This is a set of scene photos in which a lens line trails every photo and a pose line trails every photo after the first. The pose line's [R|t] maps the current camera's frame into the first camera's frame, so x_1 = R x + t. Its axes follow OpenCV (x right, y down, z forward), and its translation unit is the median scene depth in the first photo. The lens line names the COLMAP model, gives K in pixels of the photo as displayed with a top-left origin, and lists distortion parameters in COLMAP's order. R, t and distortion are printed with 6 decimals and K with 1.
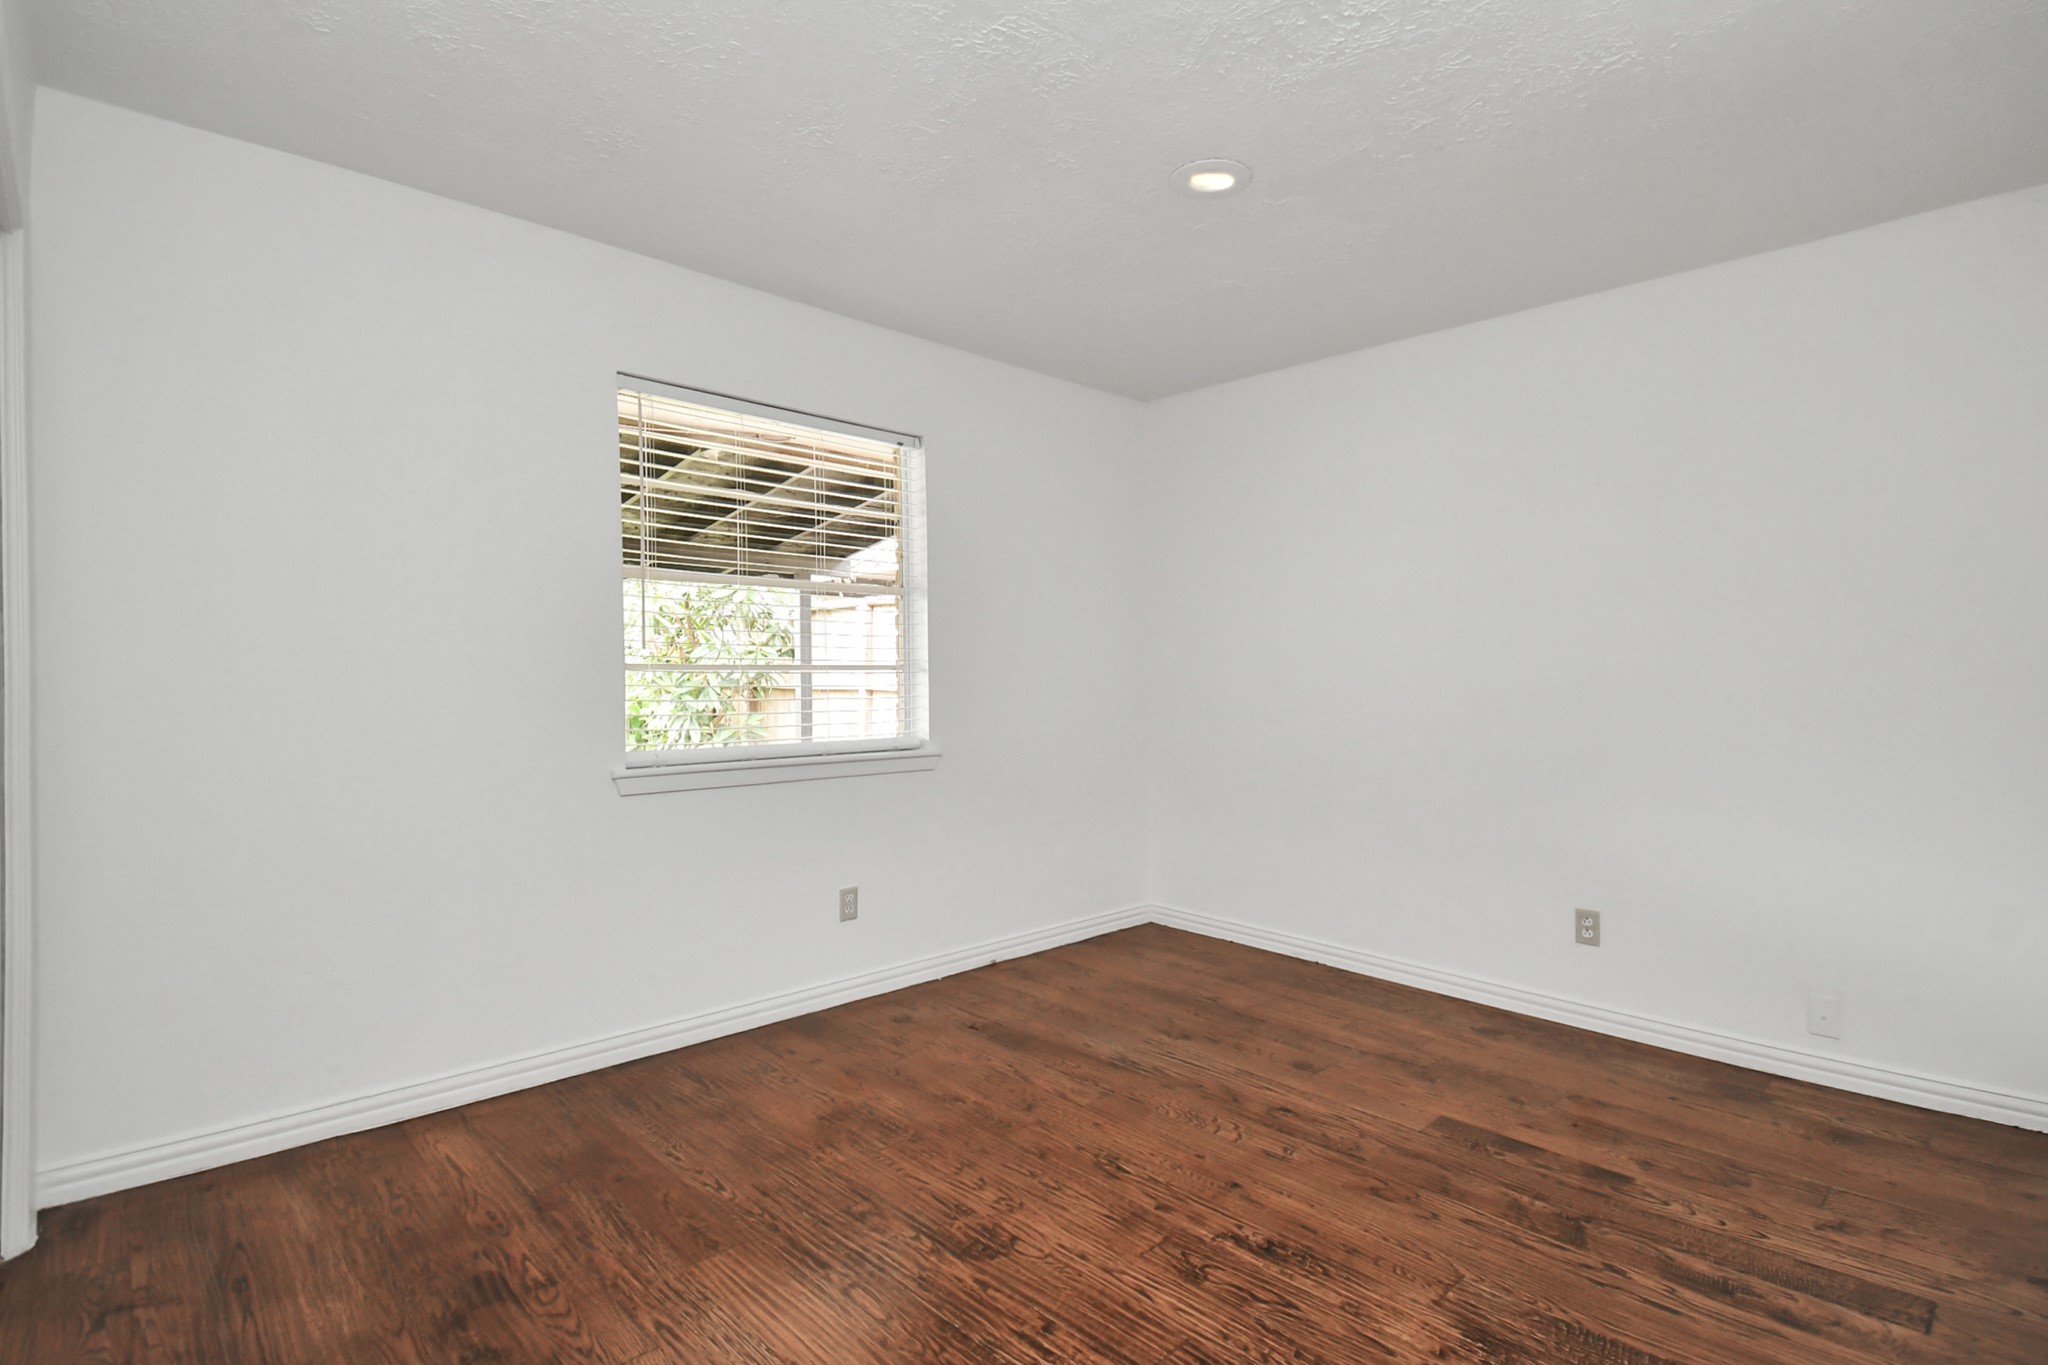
lens RADIAL K [[949.3, 0, 1050.7], [0, 949.3, 680.4], [0, 0, 1]] dist [0.030425, -0.034215]
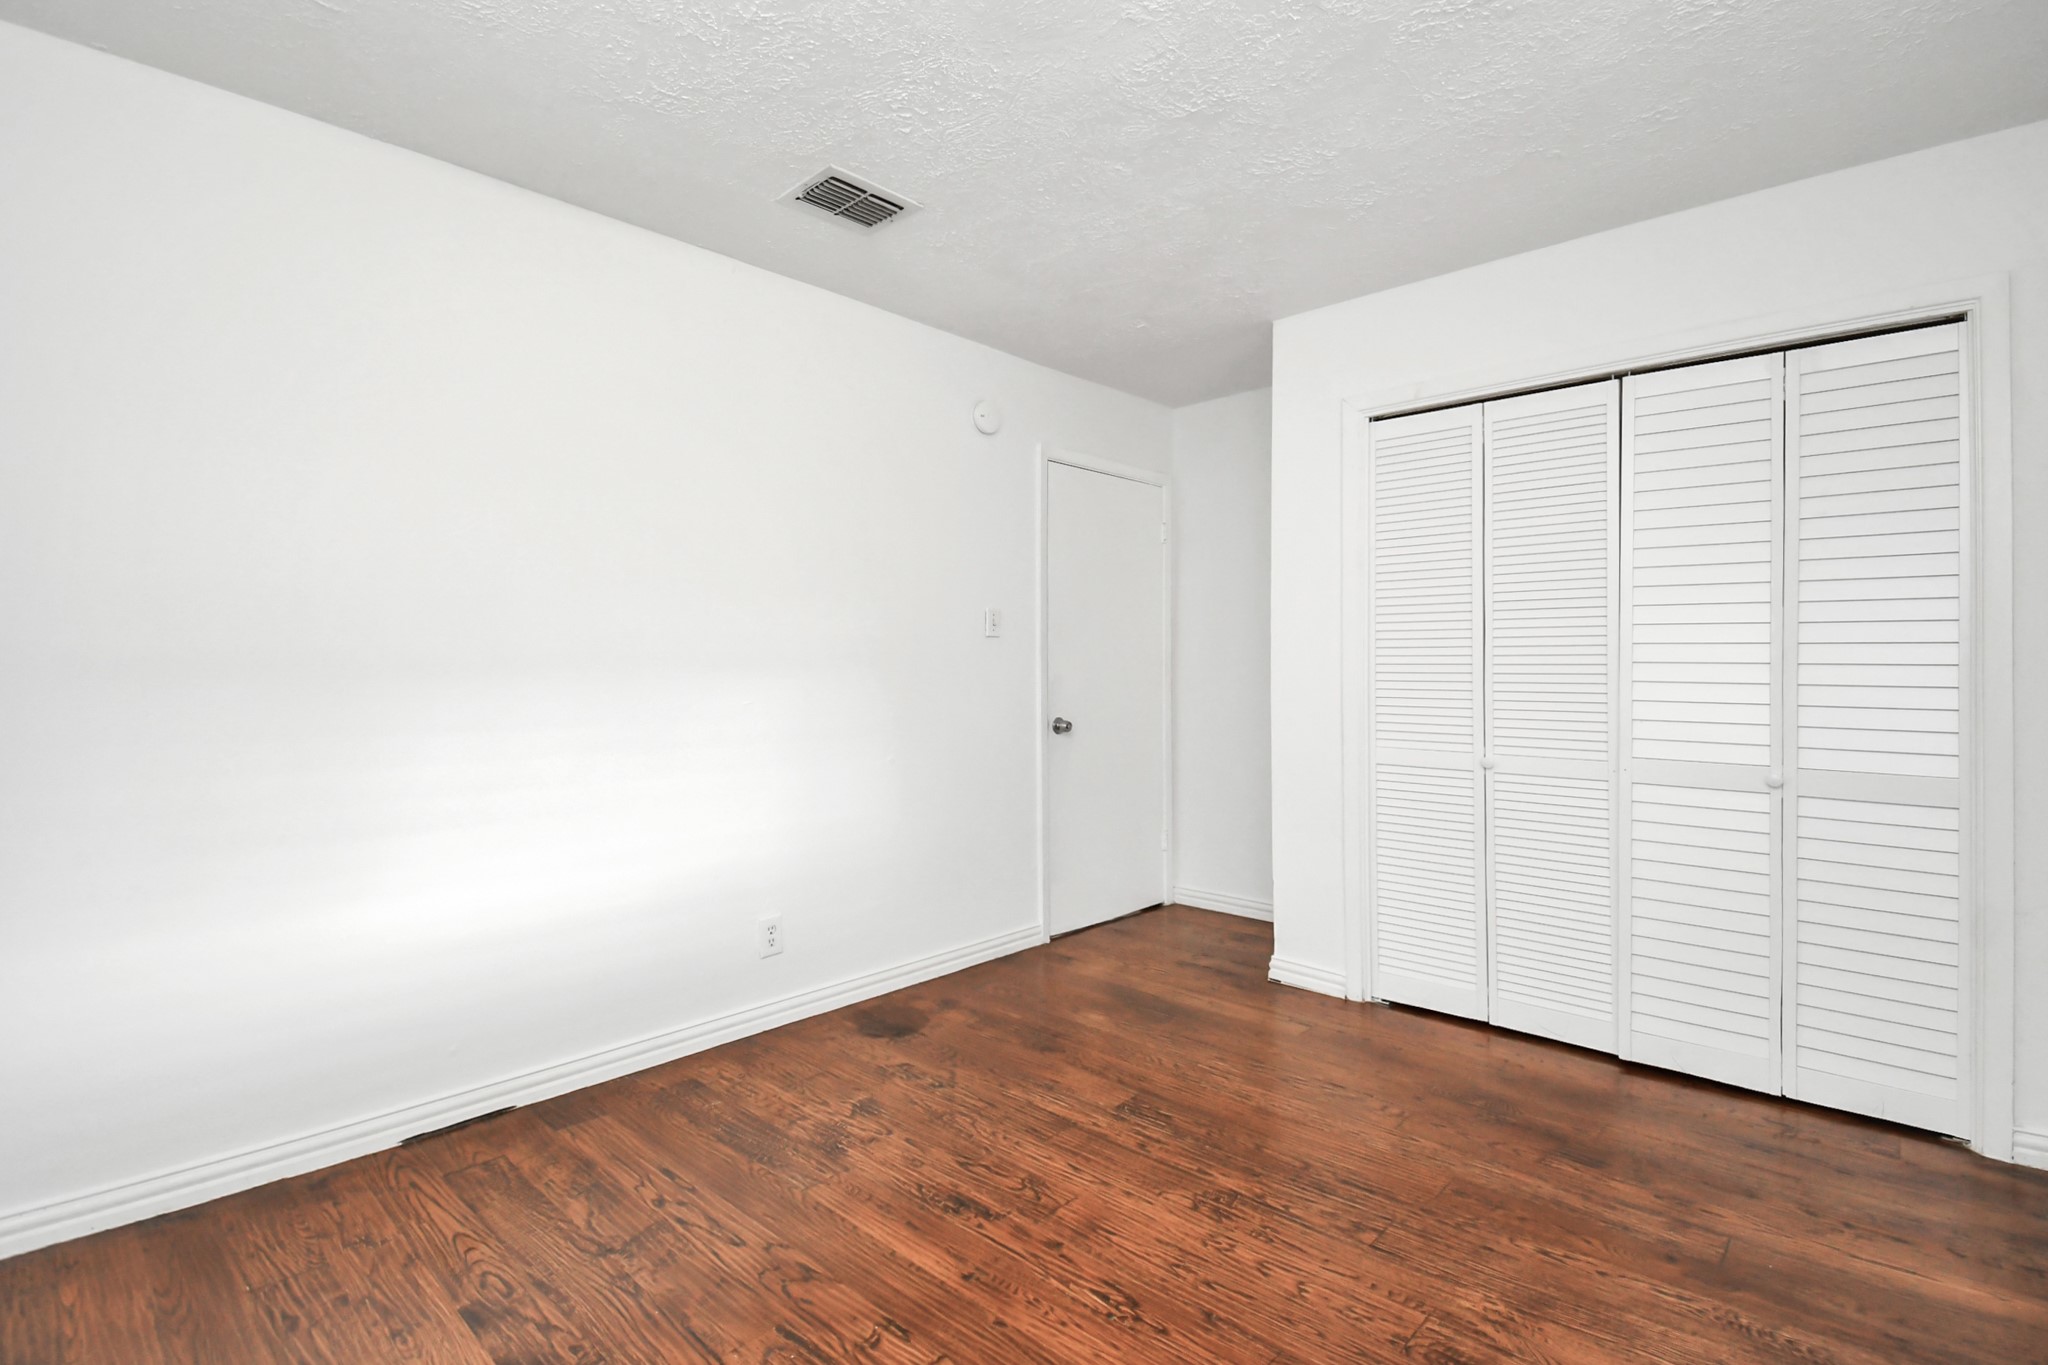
lens RADIAL K [[949.3, 0, 1050.7], [0, 949.3, 680.4], [0, 0, 1]] dist [0.030425, -0.034215]
pose [[-0.997212, -0.006655, -0.074326, 0.206958], [-0.006441, 0.999974, -0.003115, -0.000750], [0.074344, -0.002627, -0.997229, 2.060681]]
